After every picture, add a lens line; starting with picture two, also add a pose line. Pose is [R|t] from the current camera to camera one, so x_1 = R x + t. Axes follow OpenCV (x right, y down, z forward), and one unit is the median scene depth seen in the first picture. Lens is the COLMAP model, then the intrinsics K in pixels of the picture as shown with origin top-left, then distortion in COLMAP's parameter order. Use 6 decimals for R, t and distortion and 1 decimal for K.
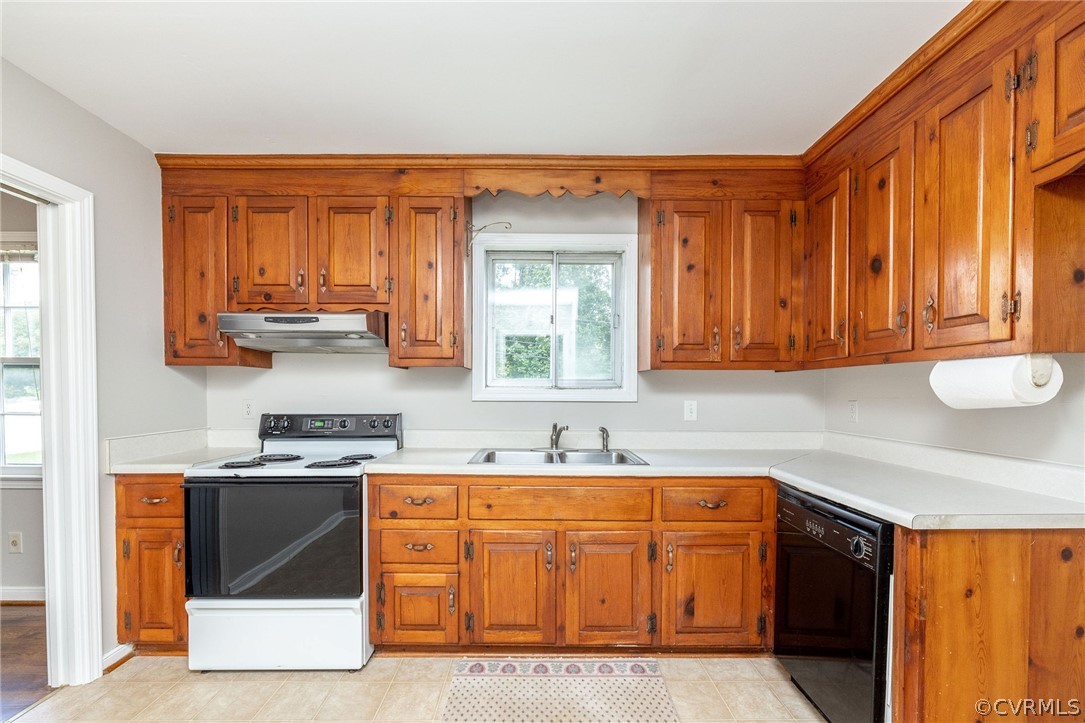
lens RADIAL K [[463.2, 0, 554.9], [0, 463.2, 395.8], [0, 0, 1]] dist [0.001829, -0.000437]
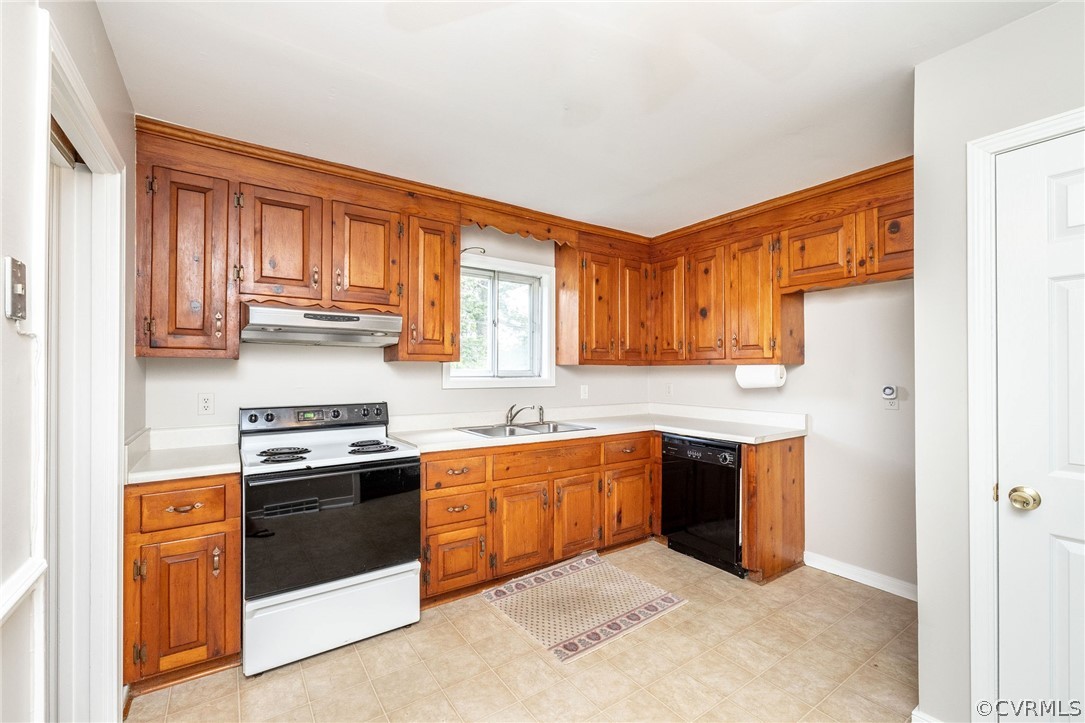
lens RADIAL K [[463.2, 0, 532.0], [0, 463.2, 359.8], [0, 0, 1]] dist [0.001829, -0.000437]
pose [[0.827763, 0.010294, 0.560983, -0.824091], [0.007274, 0.999551, -0.029075, -0.034220], [-0.561031, 0.028148, 0.827316, -0.146108]]
